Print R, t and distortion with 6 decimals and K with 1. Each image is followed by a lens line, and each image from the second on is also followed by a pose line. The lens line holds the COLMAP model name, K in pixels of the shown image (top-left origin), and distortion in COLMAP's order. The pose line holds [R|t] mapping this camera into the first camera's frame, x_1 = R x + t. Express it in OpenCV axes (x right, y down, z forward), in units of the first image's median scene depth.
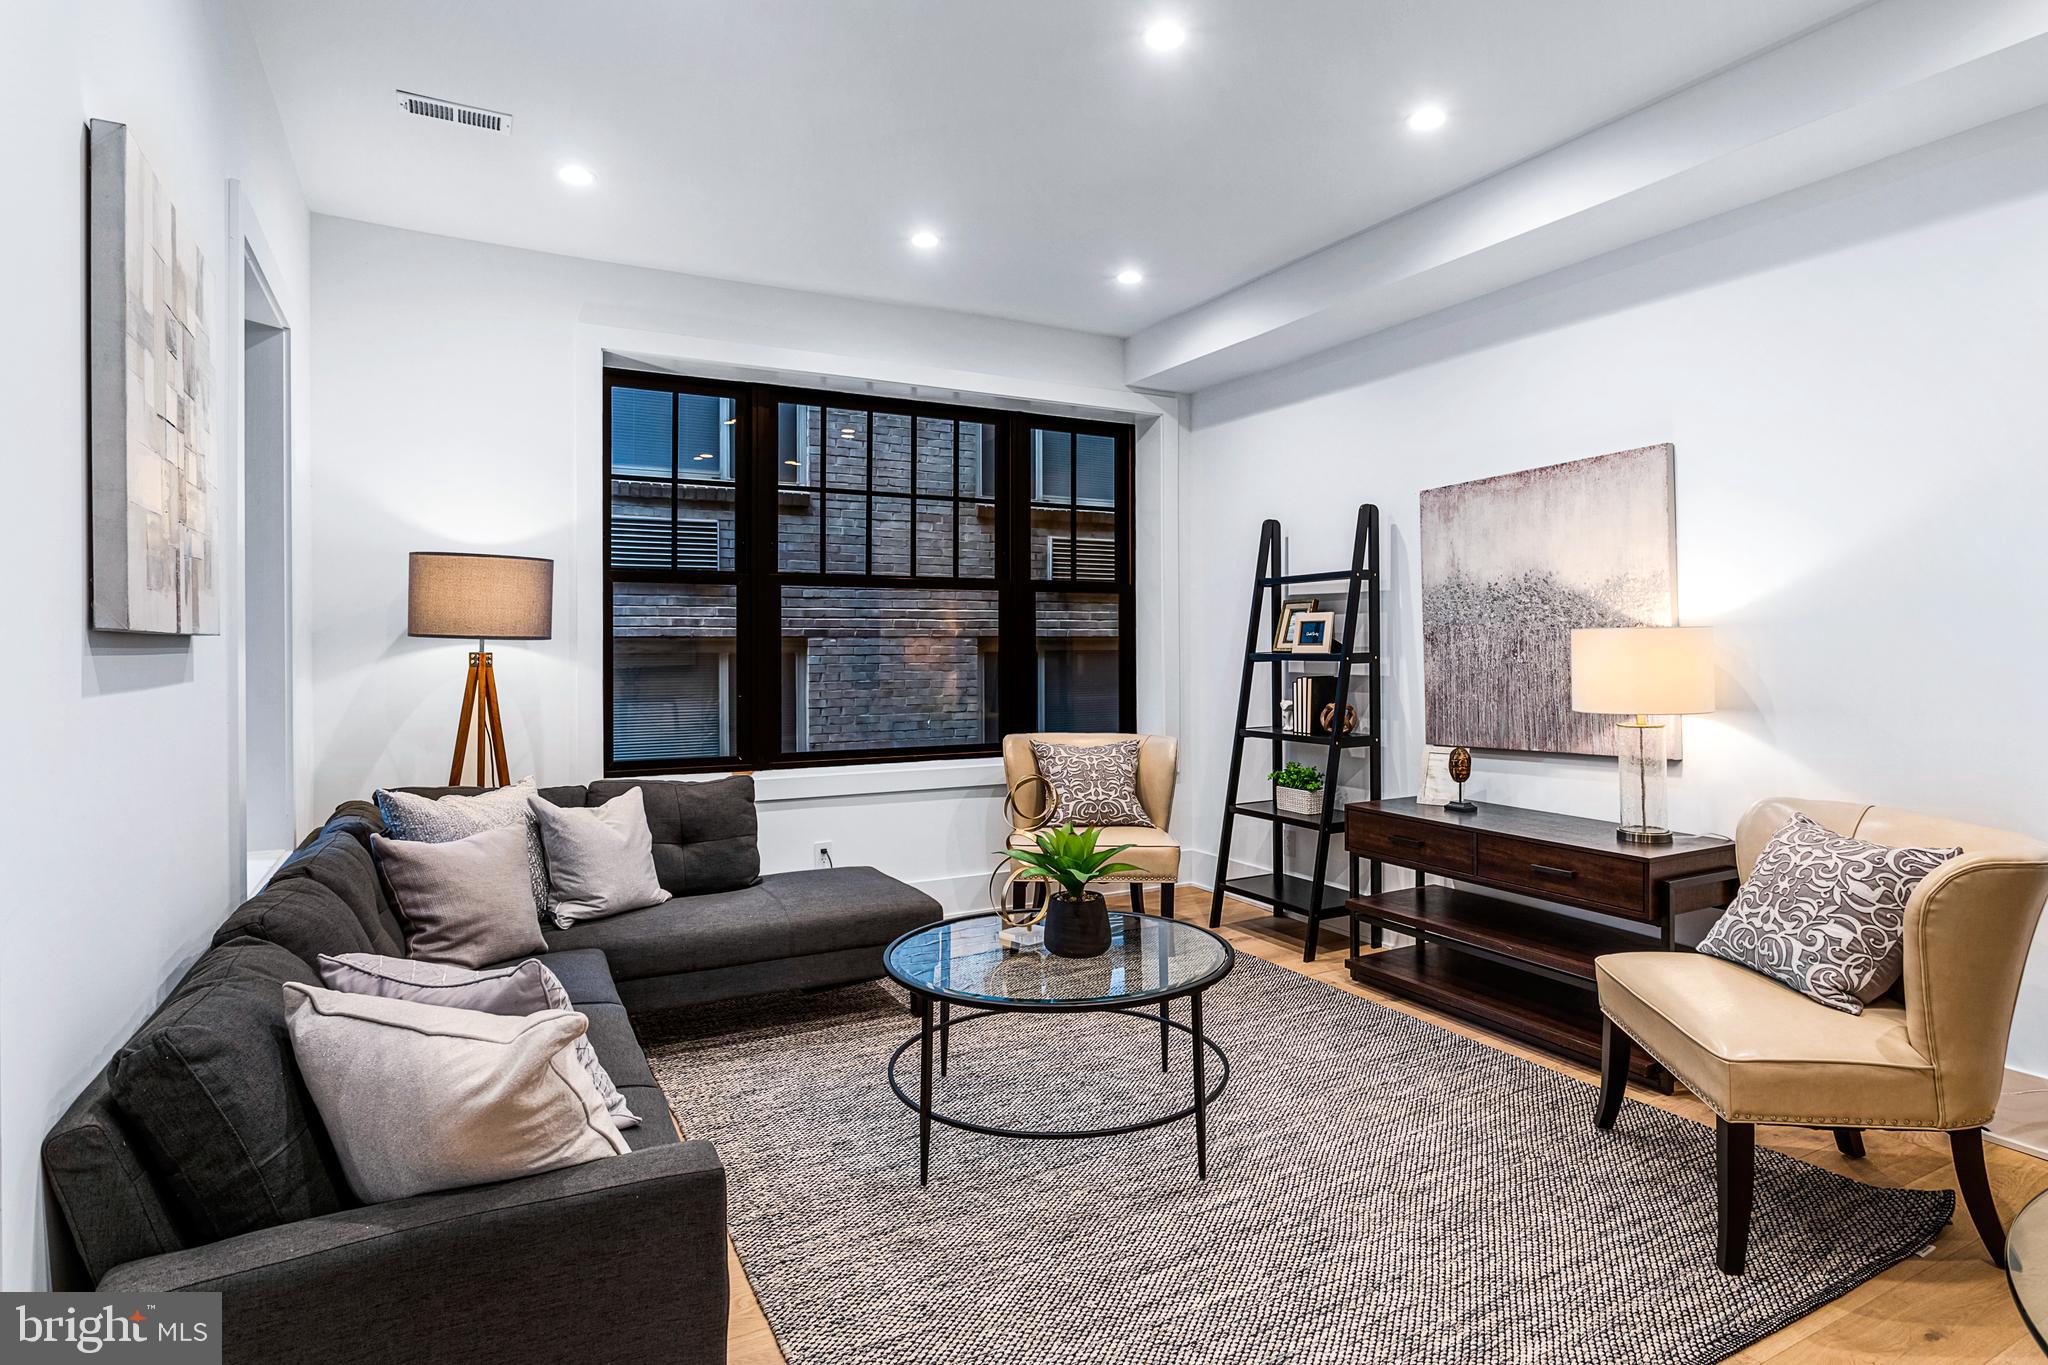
lens RADIAL K [[1093.6, 0, 1025.5], [0, 1093.6, 660.9], [0, 0, 1]] dist [-0.001168, 0.000578]
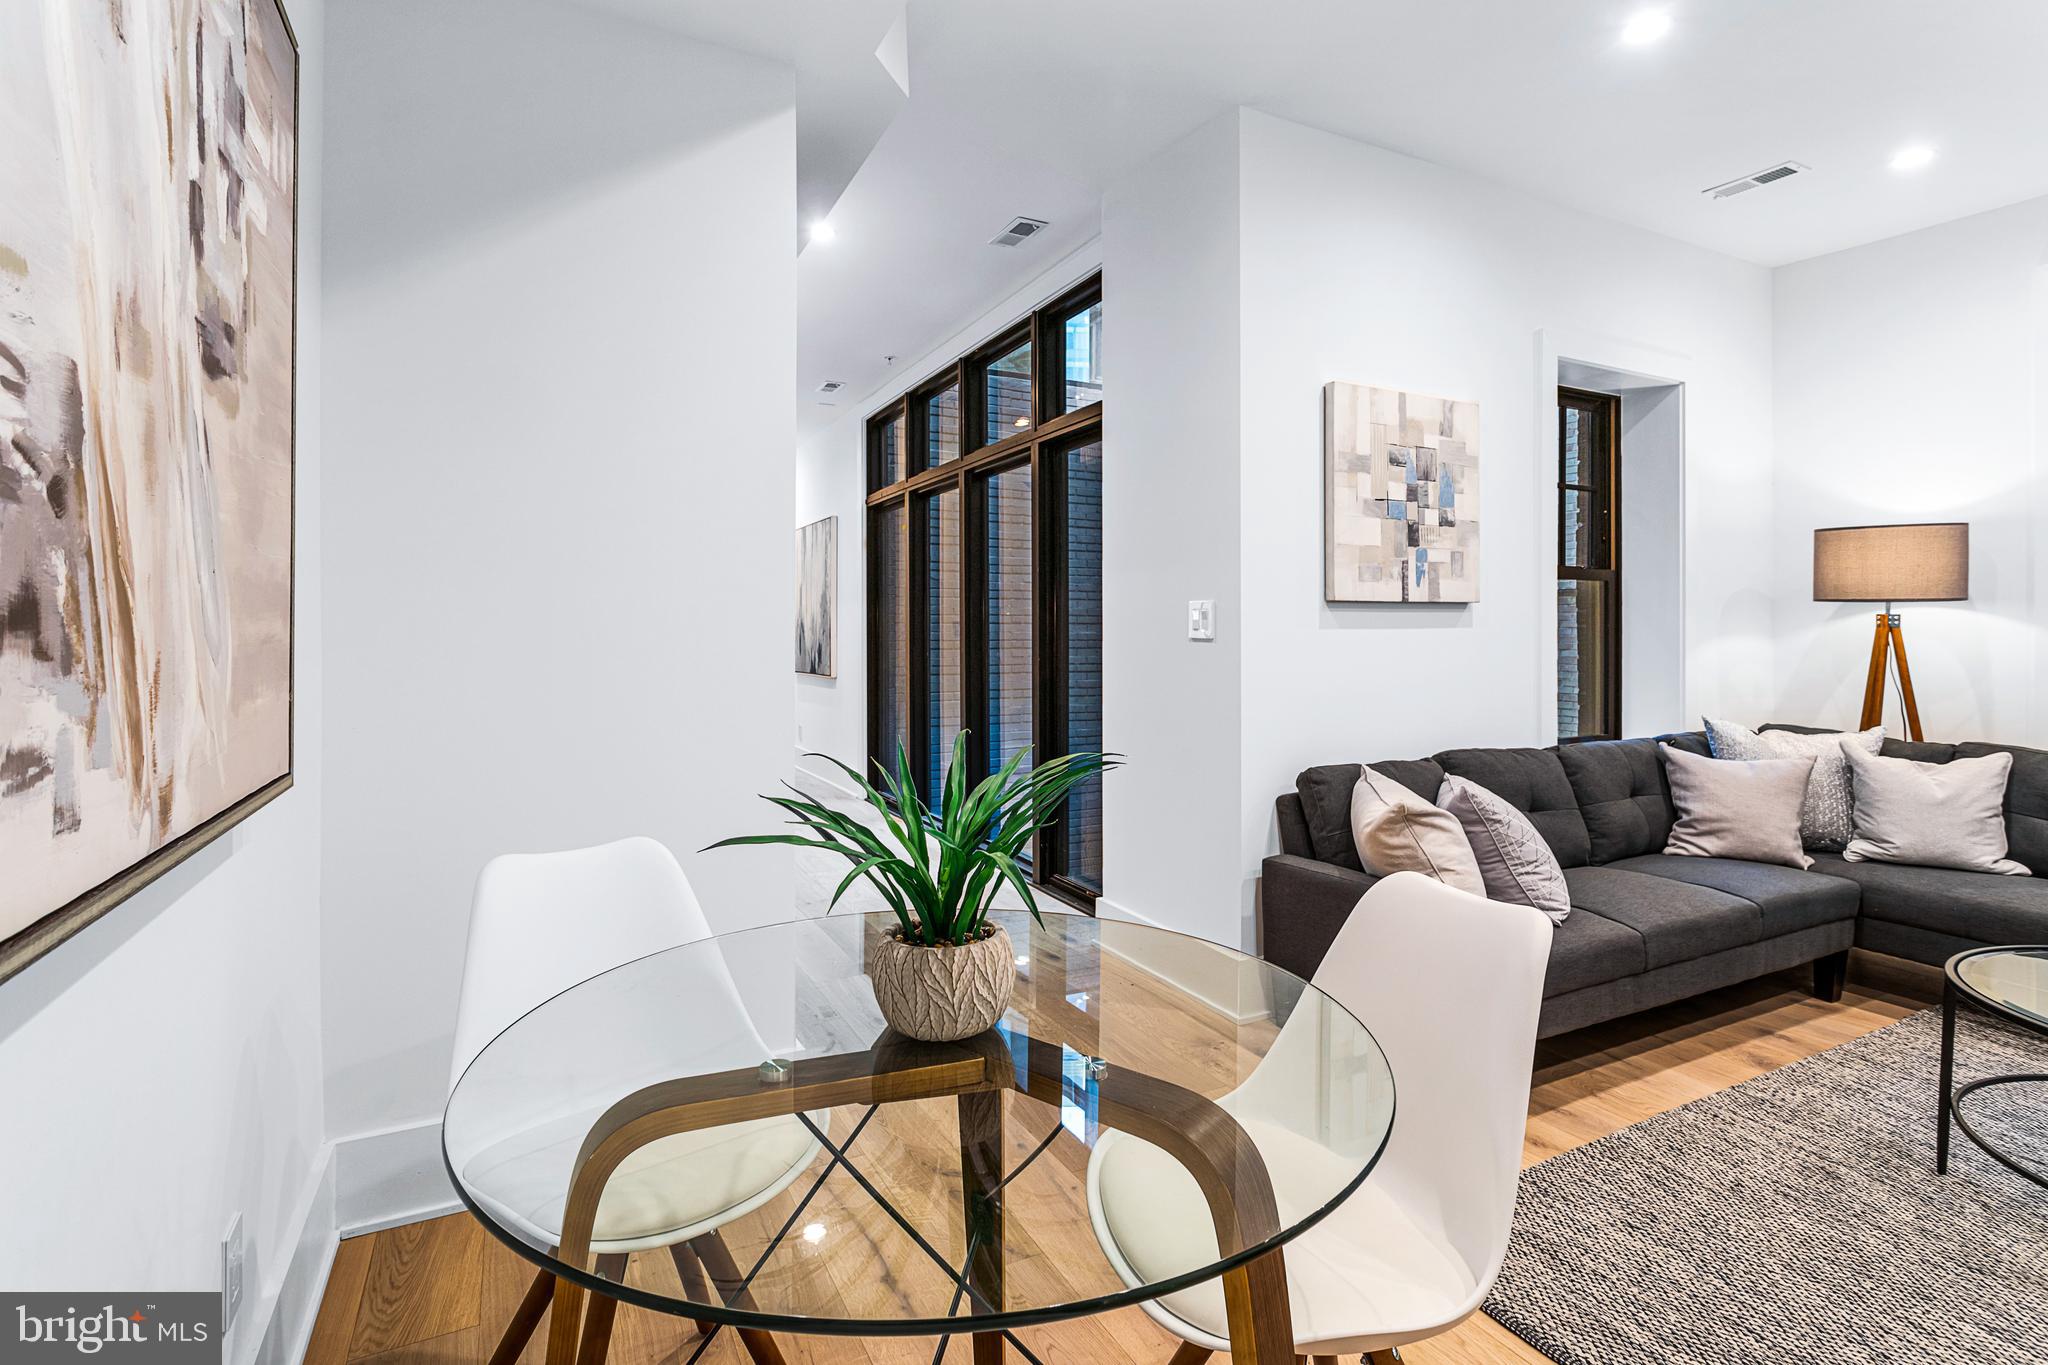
lens RADIAL K [[990.8, 0, 1029.2], [0, 990.8, 653.7], [0, 0, 1]] dist [-0.002005, 0.000393]
pose [[-0.018964, 0.026330, -0.999473, 0.620846], [-0.010298, 0.999595, 0.026529, 0.017330], [0.999767, 0.010796, -0.018685, 0.191442]]
